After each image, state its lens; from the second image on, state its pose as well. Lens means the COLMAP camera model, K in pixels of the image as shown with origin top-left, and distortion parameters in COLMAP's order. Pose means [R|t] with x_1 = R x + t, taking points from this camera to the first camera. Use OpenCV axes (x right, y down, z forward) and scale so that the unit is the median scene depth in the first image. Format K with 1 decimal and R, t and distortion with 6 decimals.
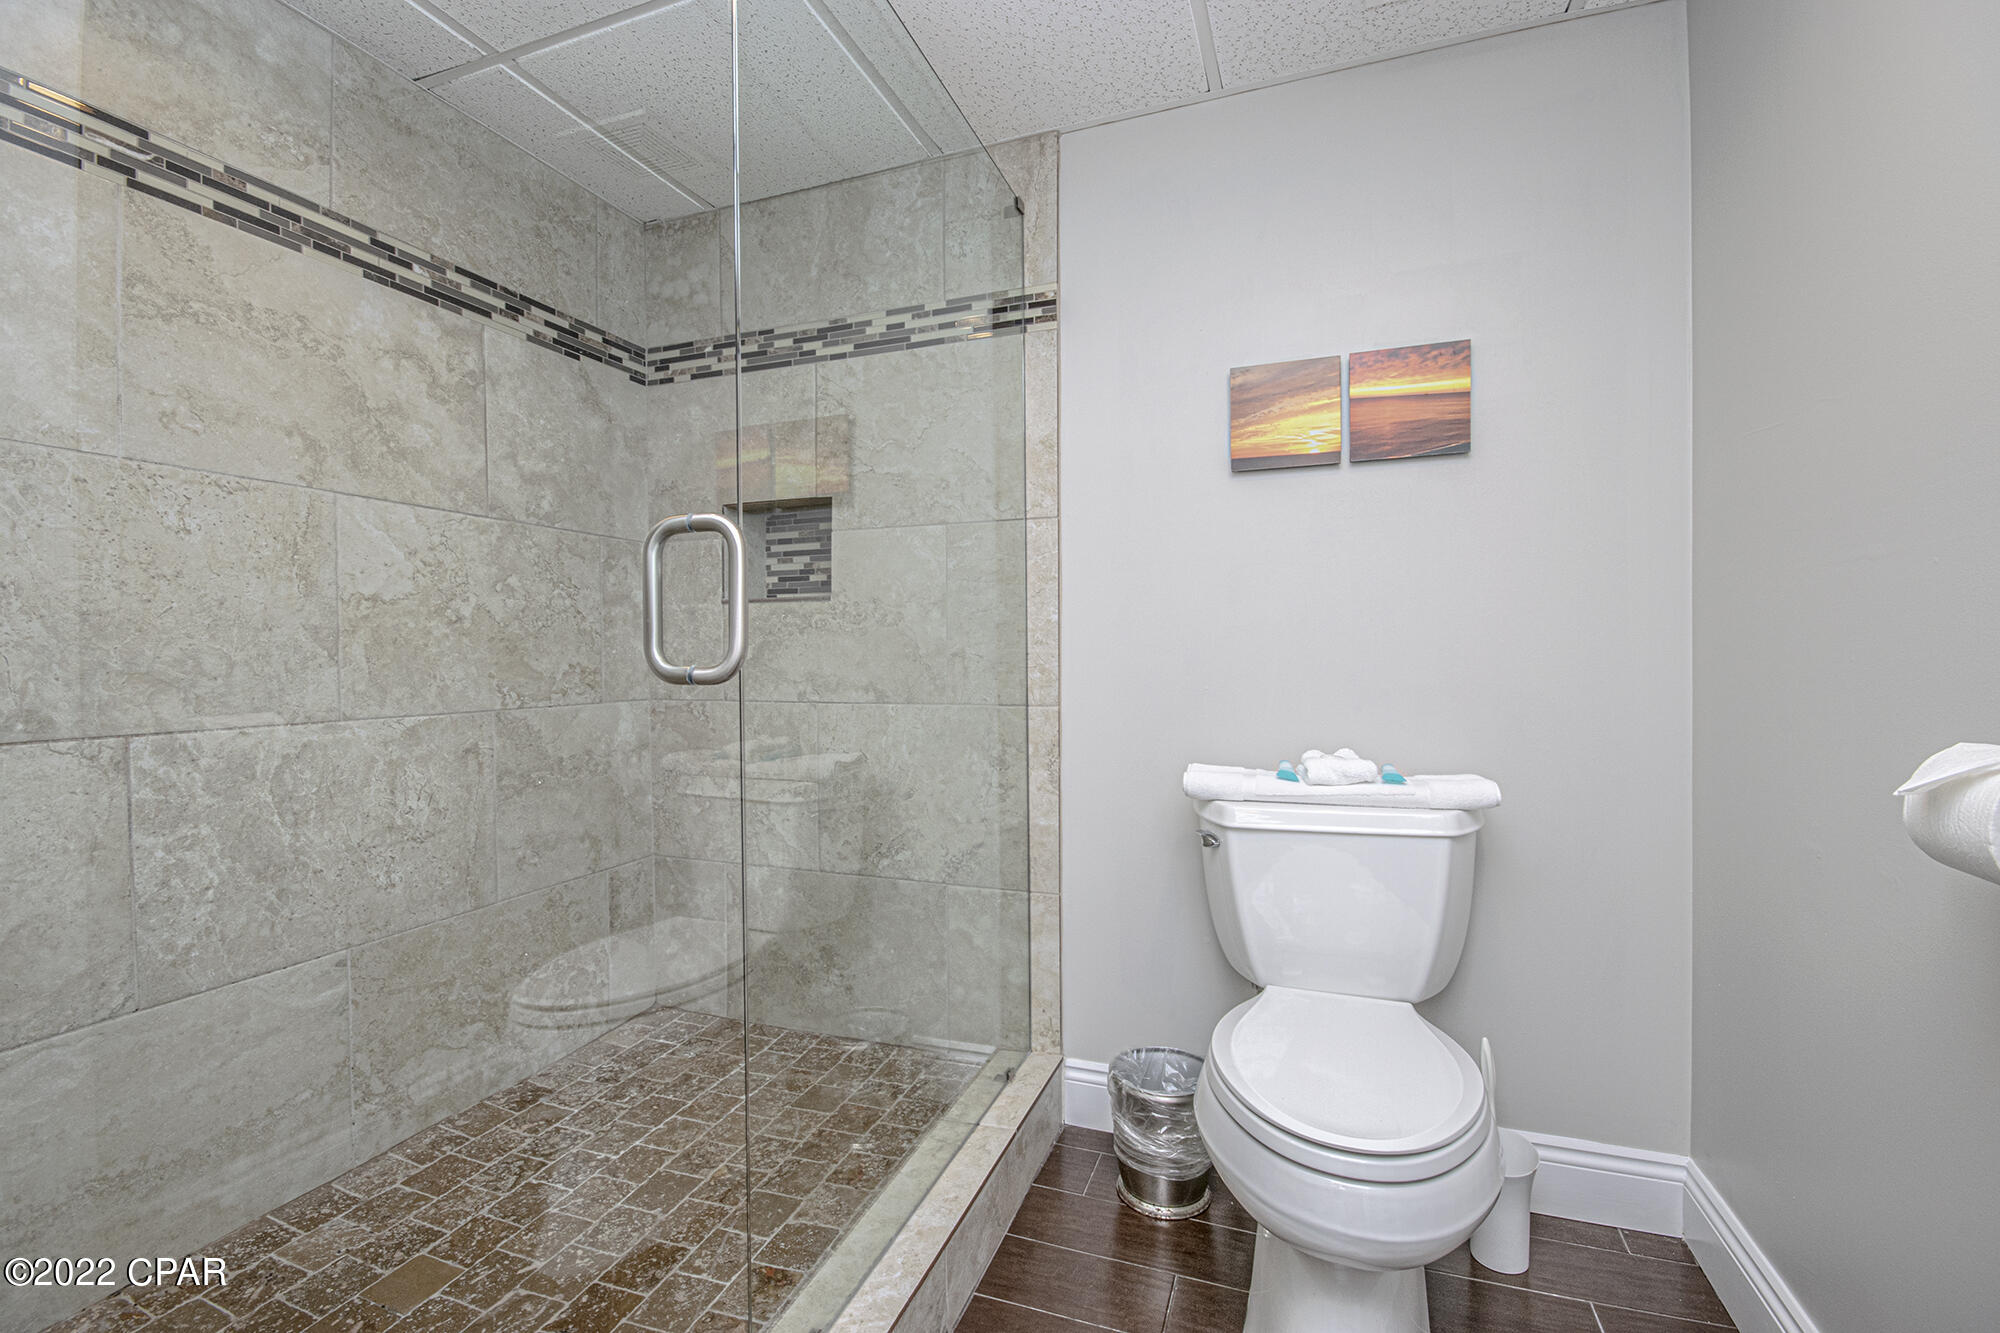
lens RADIAL K [[866.2, 0, 1000.0], [0, 866.2, 666.5], [0, 0, 1]] dist [0.008242, -0.014402]
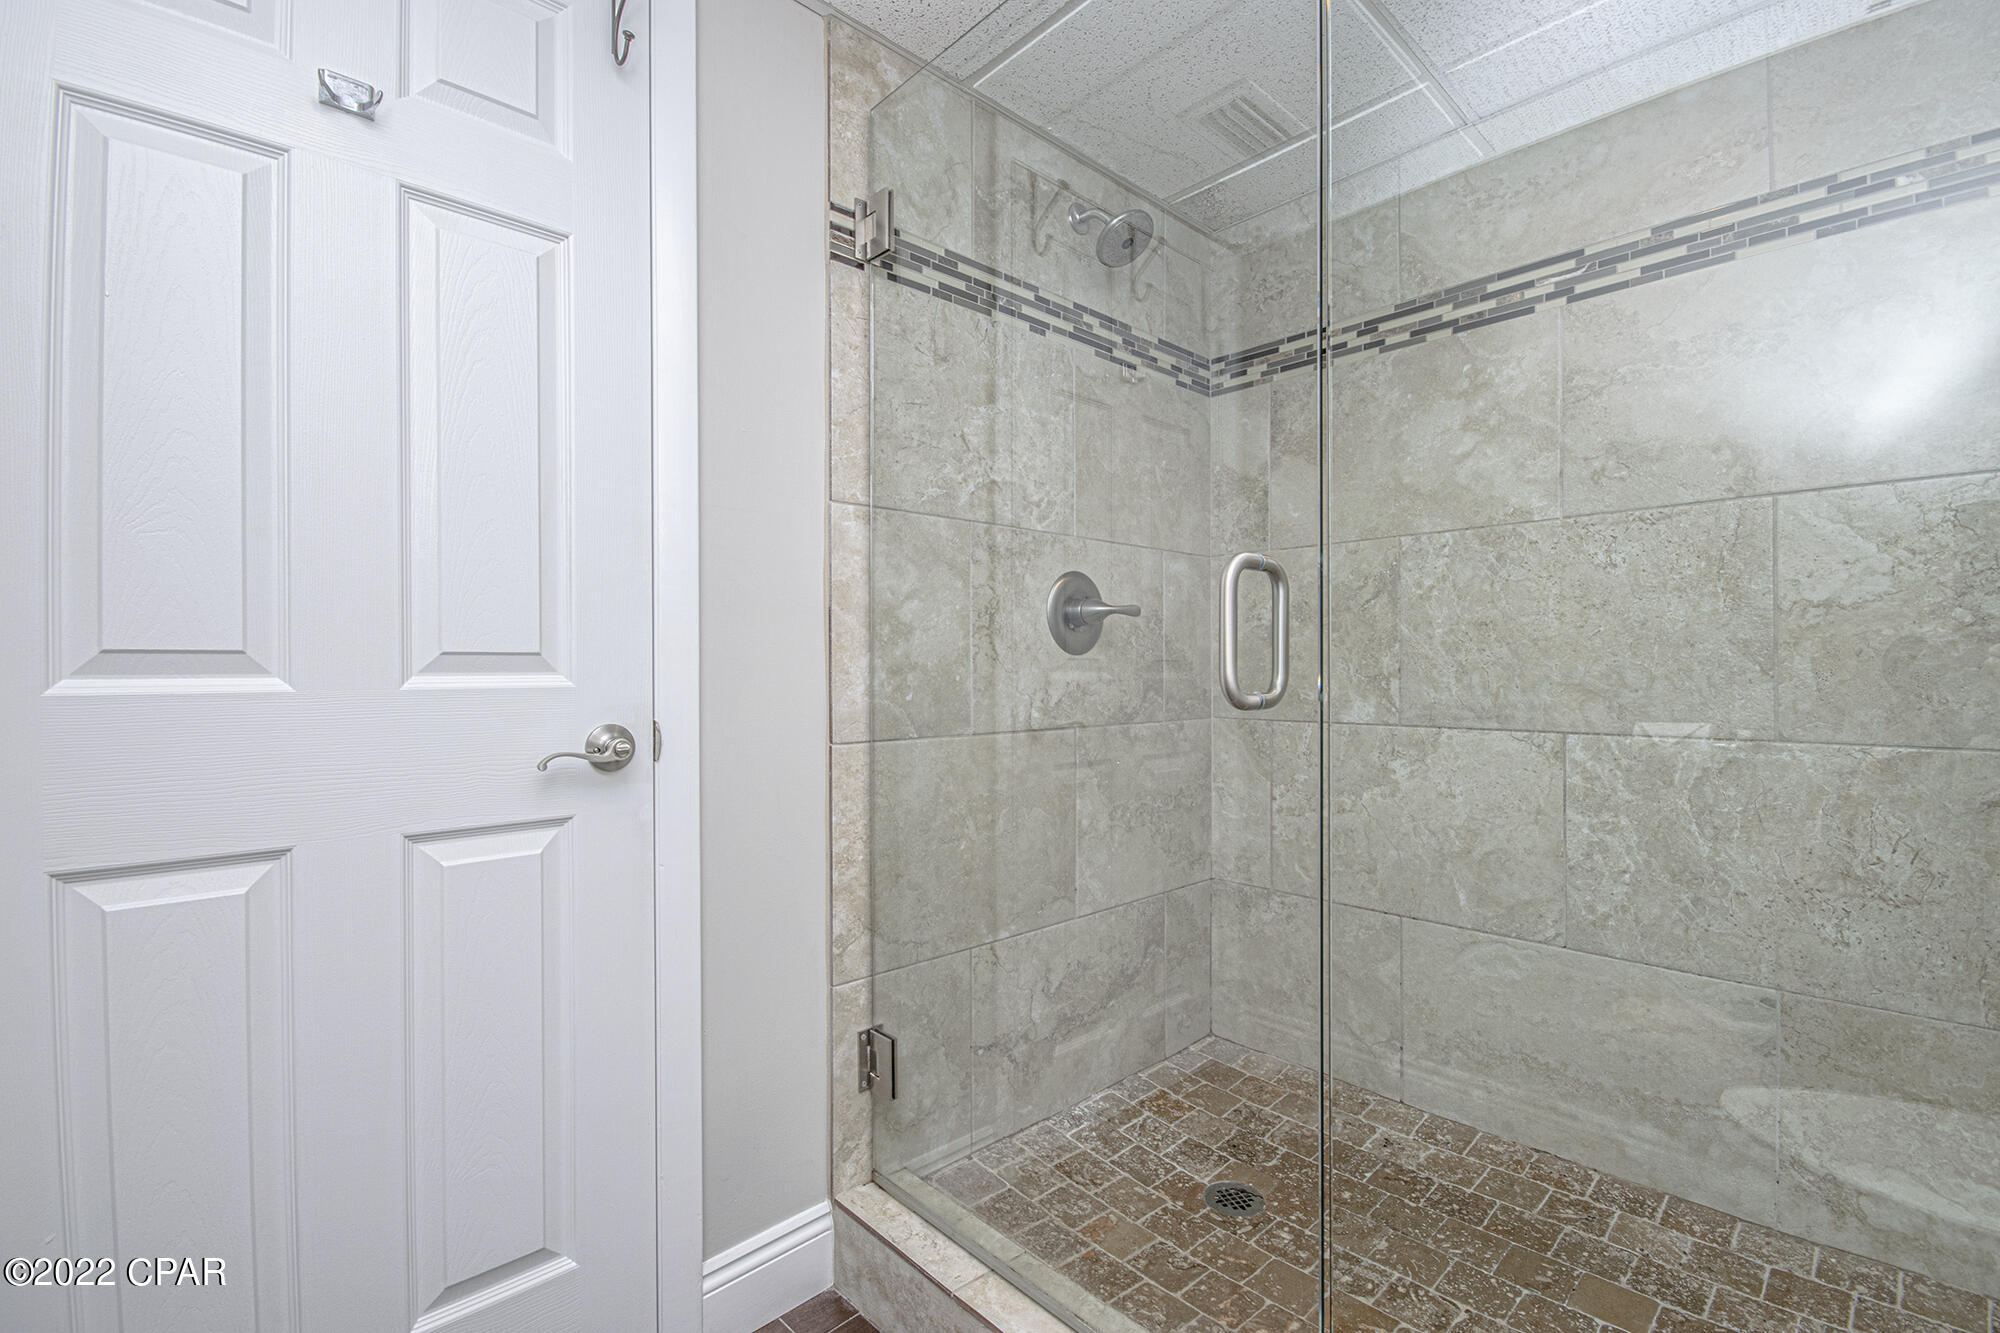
lens RADIAL K [[866.2, 0, 1000.0], [0, 866.2, 666.5], [0, 0, 1]] dist [0.008242, -0.014402]
pose [[-0.443814, 0.009325, -0.896071, 0.467013], [-0.000222, 0.999945, 0.010516, -0.028569], [0.896119, 0.004866, -0.443787, 0.726085]]
